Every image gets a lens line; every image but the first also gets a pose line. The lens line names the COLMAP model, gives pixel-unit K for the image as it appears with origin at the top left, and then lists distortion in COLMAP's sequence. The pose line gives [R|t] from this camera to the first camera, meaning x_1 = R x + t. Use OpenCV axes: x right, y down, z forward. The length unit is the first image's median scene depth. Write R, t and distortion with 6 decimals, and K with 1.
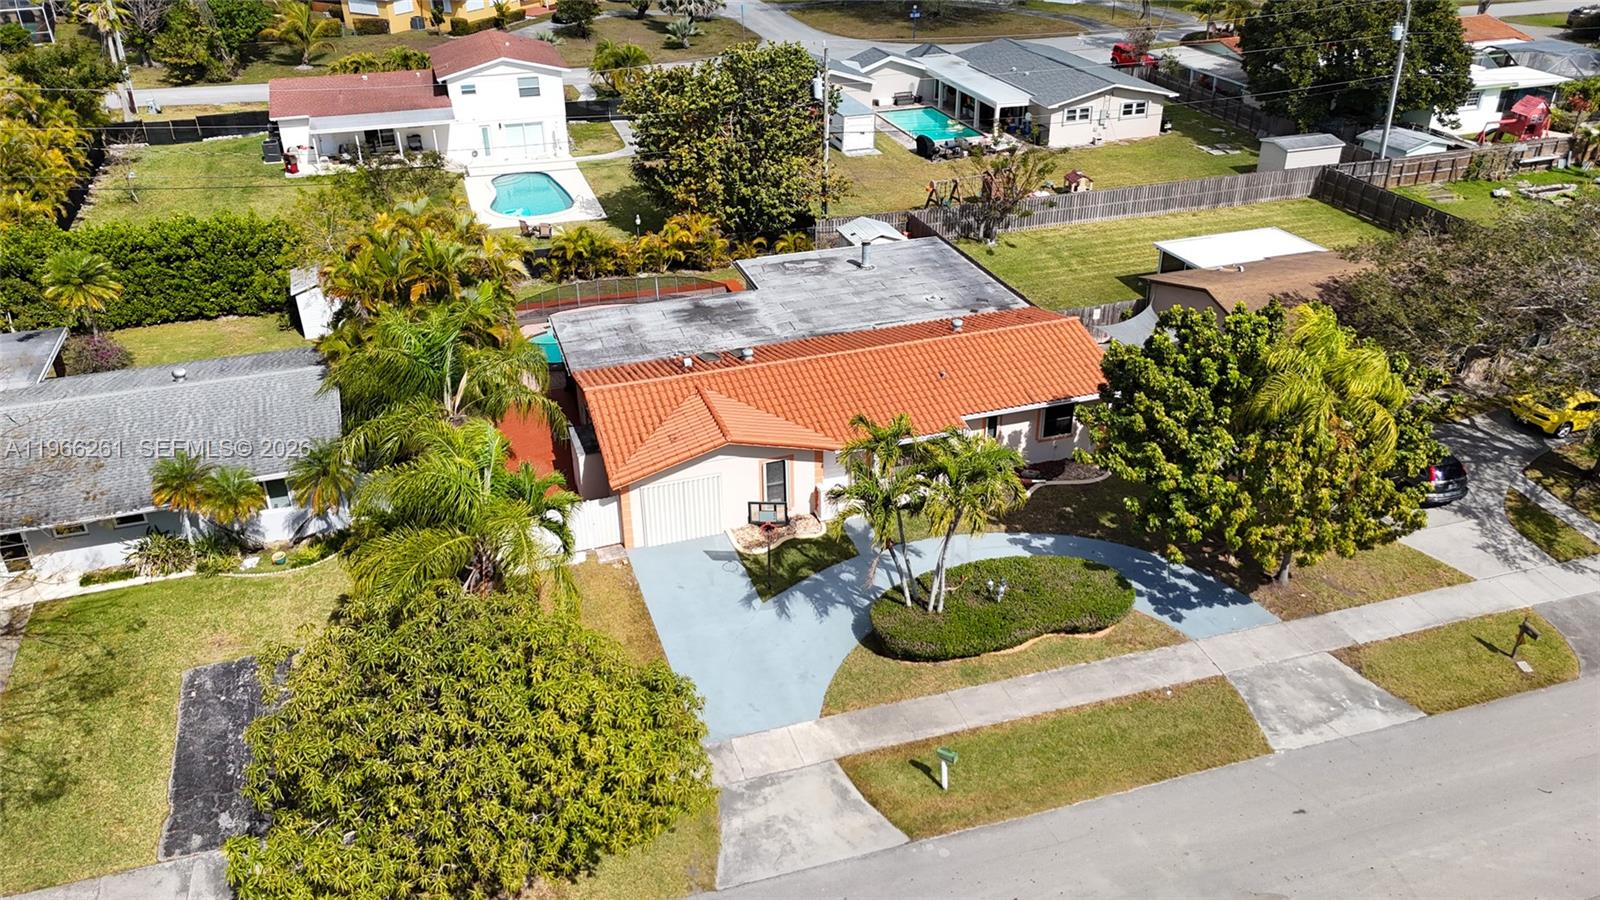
lens RADIAL K [[1207.9, 0, 800.5], [0, 1207.9, 449.1], [0, 0, 1]] dist [0.068821, -0.059557]
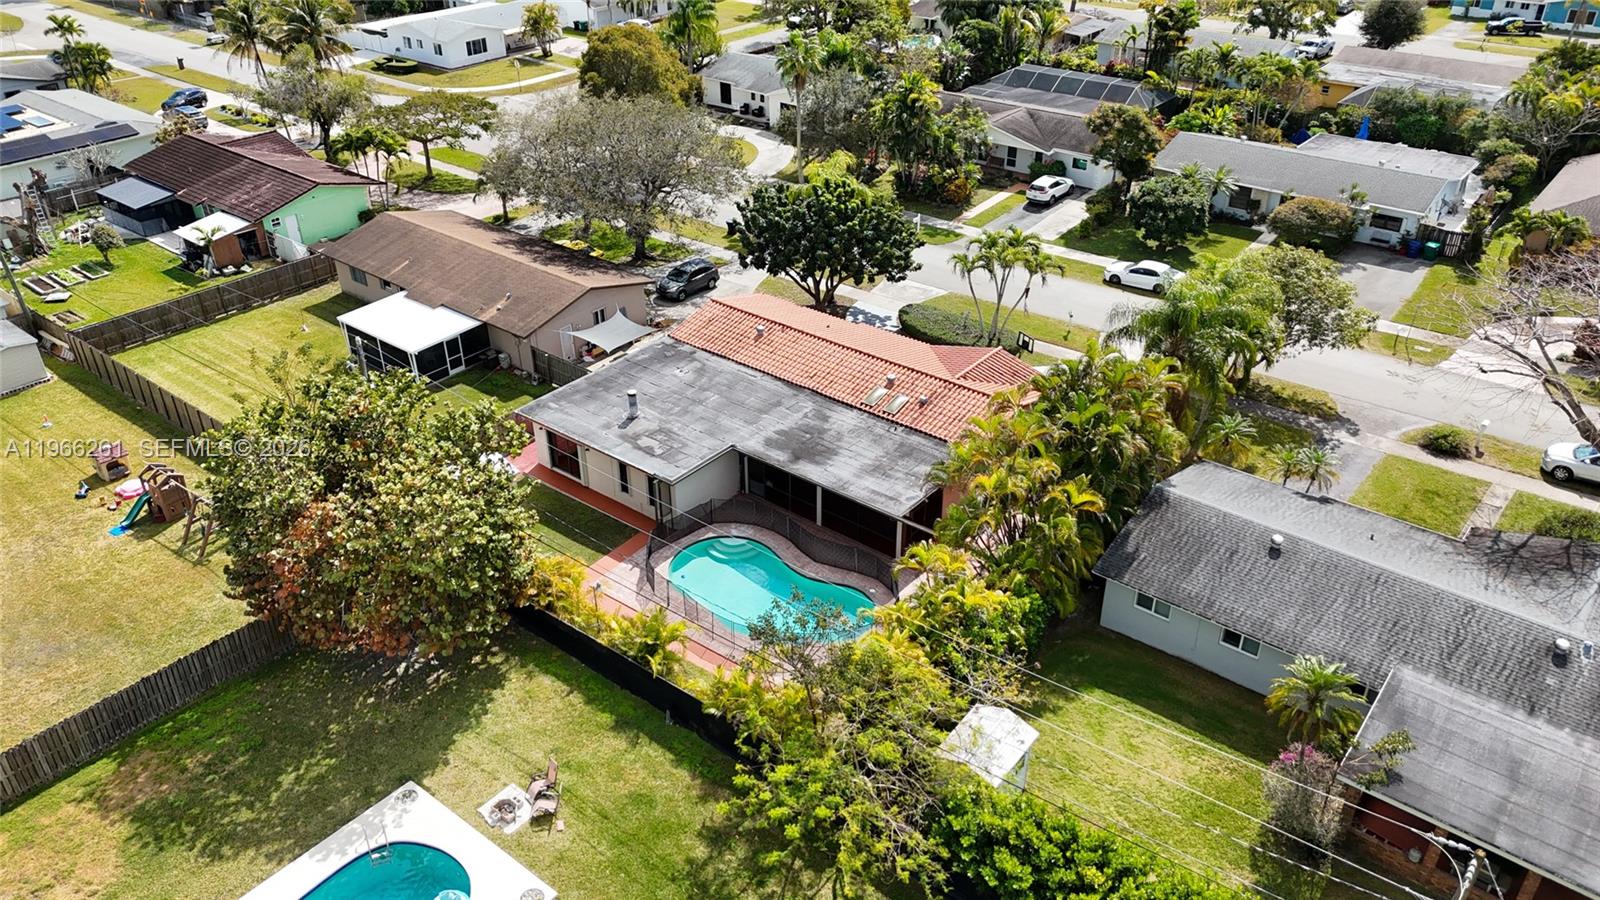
lens RADIAL K [[1189.5, 0, 799.6], [0, 1189.5, 453.5], [0, 0, 1]] dist [0.057952, -0.043281]
pose [[-0.544983, -0.425554, 0.722424, -0.774020], [0.409986, 0.616331, 0.672345, -0.759497], [-0.731372, 0.662601, -0.161419, 1.096101]]
